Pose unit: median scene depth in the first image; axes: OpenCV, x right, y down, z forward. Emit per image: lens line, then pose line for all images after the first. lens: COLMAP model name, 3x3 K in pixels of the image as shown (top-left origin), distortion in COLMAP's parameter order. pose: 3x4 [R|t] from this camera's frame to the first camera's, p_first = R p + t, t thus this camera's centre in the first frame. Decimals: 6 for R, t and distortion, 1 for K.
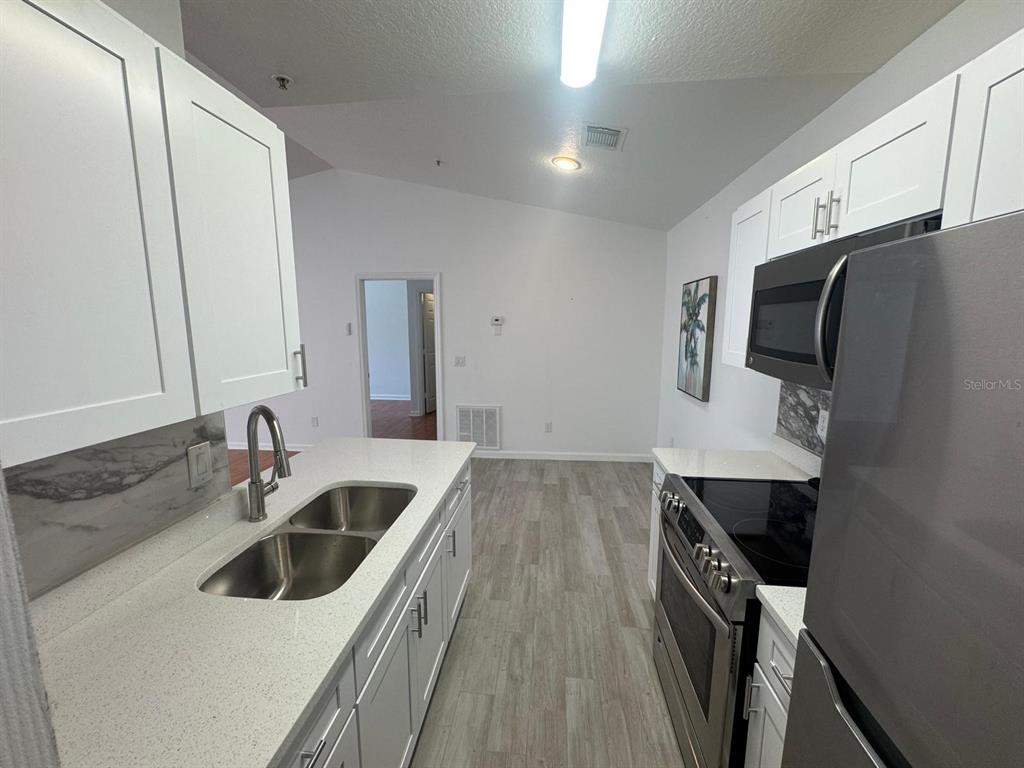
lens RADIAL K [[409.1, 0, 512.3], [0, 409.1, 382.7], [0, 0, 1]] dist [-0.002461, -0.000200]
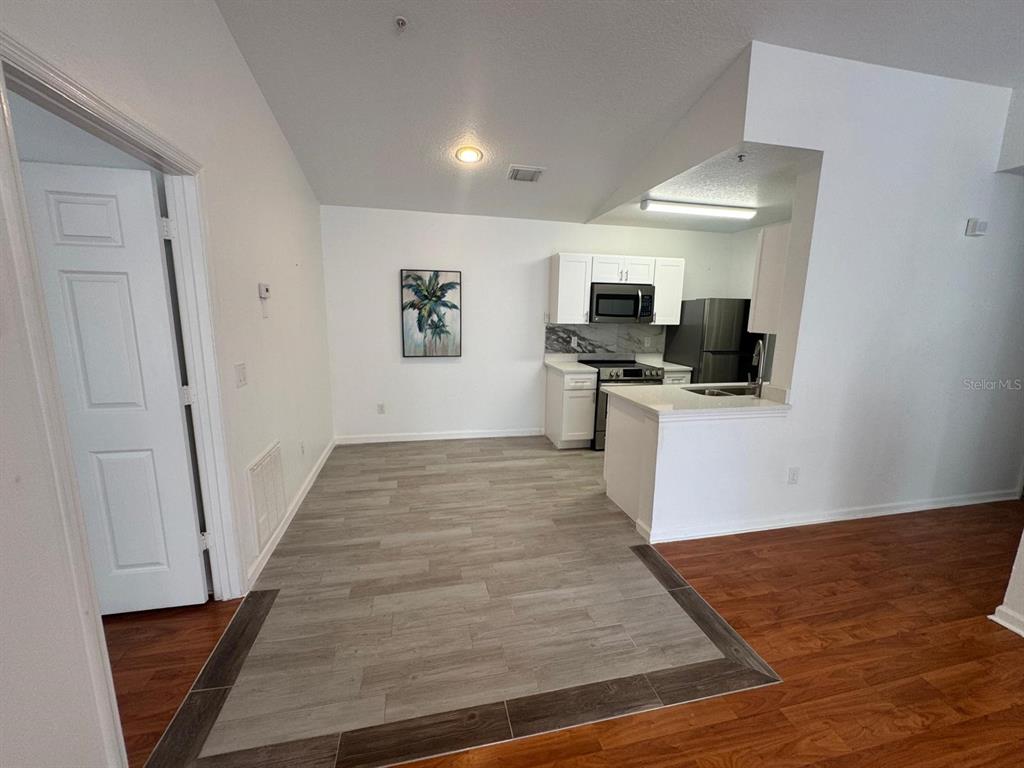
lens RADIAL K [[409.1, 0, 512.3], [0, 409.1, 382.7], [0, 0, 1]] dist [-0.002461, -0.000200]
pose [[-0.313096, -0.172792, 0.933870, -0.861269], [0.119777, 0.968274, 0.219314, -0.142446], [-0.942138, 0.180522, -0.282466, 1.097318]]
